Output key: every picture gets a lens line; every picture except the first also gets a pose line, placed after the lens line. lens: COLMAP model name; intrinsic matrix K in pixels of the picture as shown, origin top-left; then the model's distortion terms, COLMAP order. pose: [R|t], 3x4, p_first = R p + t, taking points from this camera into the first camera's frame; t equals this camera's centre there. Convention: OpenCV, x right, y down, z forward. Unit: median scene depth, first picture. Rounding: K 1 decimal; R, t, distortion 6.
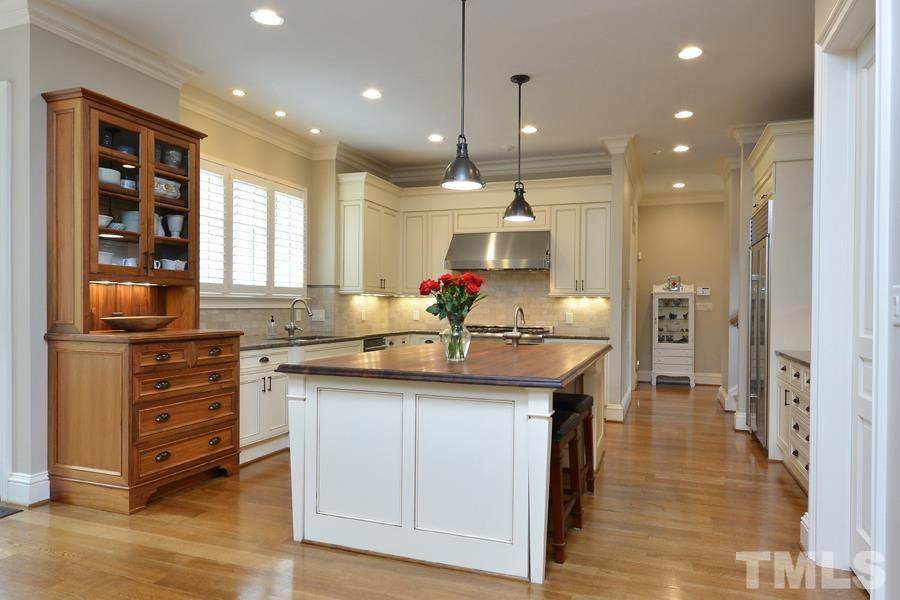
lens RADIAL K [[575.6, 0, 455.1], [0, 575.6, 309.6], [0, 0, 1]] dist [-0.001799, -0.000285]
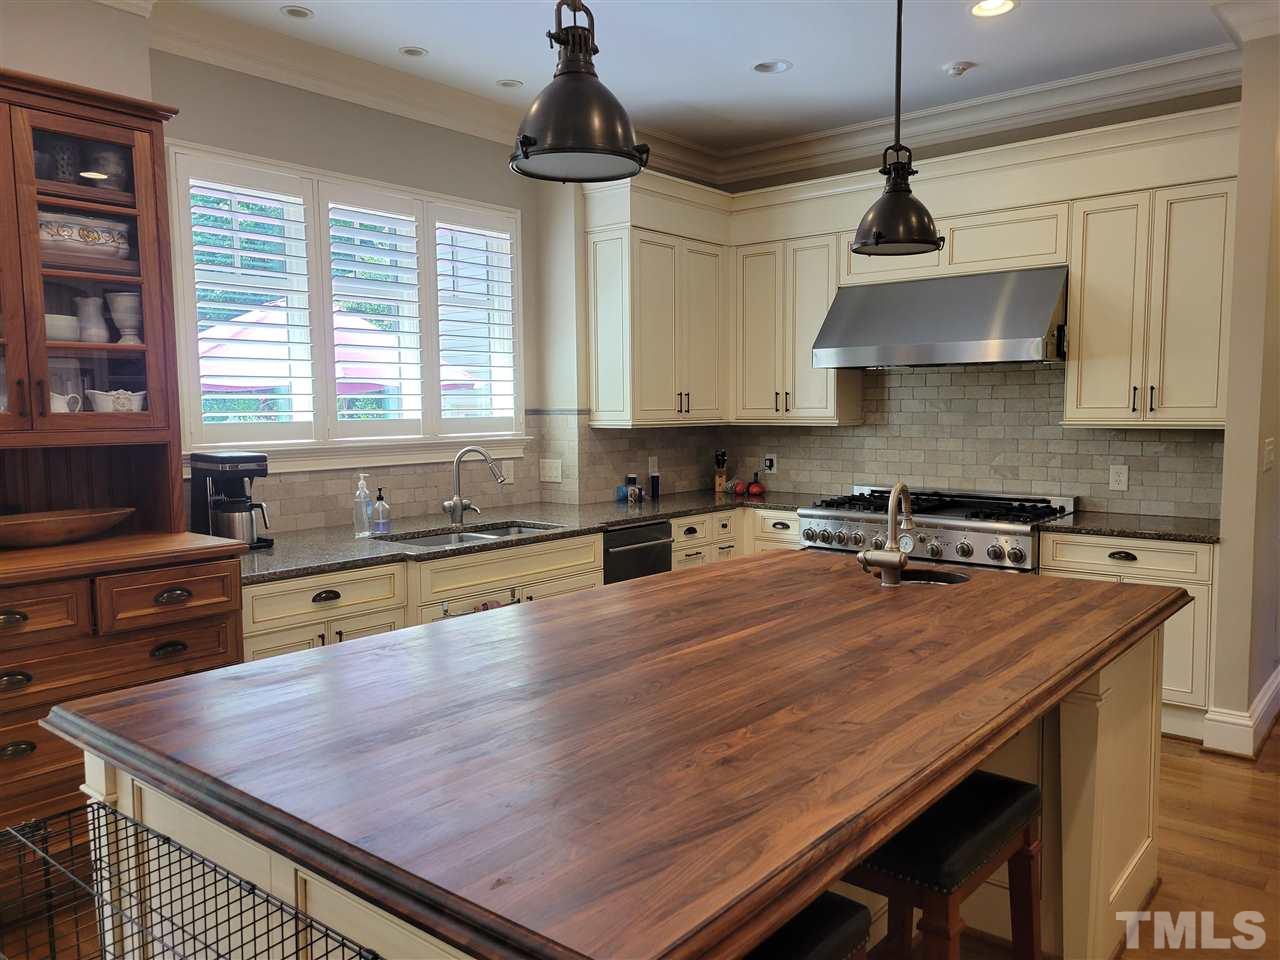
lens RADIAL K [[956.7, 0, 635.4], [0, 956.7, 484.0], [0, 0, 1]] dist [0.023385, -0.002766]
pose [[0.940485, 0.010143, -0.339685, 0.117763], [0.015713, 0.997188, 0.073280, -0.039832], [0.339473, -0.074256, 0.937680, 0.261664]]
